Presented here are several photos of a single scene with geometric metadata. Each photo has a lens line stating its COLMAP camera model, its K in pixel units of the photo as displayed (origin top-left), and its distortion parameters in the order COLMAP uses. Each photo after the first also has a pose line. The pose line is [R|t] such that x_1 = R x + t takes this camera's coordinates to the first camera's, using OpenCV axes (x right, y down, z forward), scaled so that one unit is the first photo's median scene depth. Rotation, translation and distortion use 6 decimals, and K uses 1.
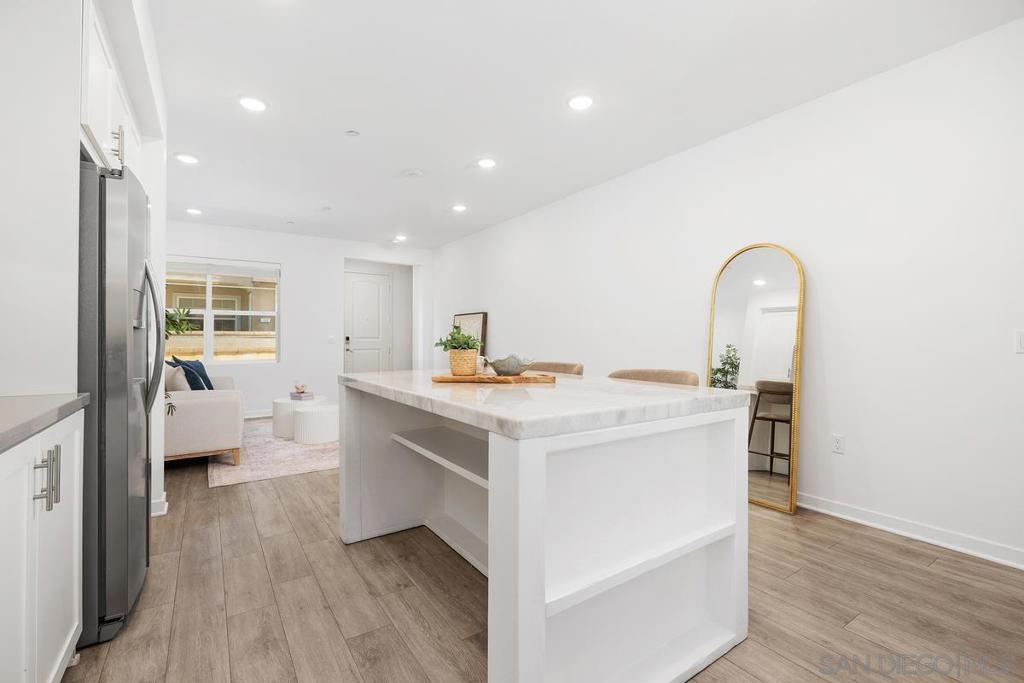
lens RADIAL K [[447.4, 0, 512.0], [0, 447.4, 341.5], [0, 0, 1]] dist [-0.002260, -0.000085]
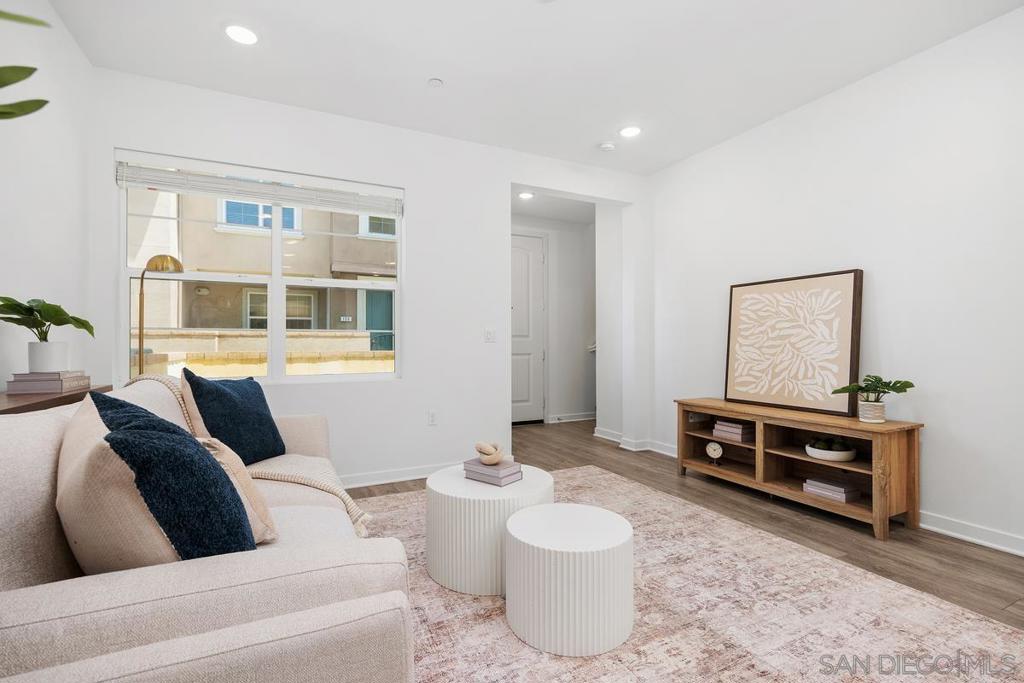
lens RADIAL K [[476.9, 0, 512.2], [0, 476.9, 345.1], [0, 0, 1]] dist [0.002294, 0.000417]
pose [[0.988870, 0.000021, -0.148780, -0.248956], [-0.000829, 0.999985, -0.005371, 0.008653], [0.148778, 0.005434, 0.988856, 0.376884]]
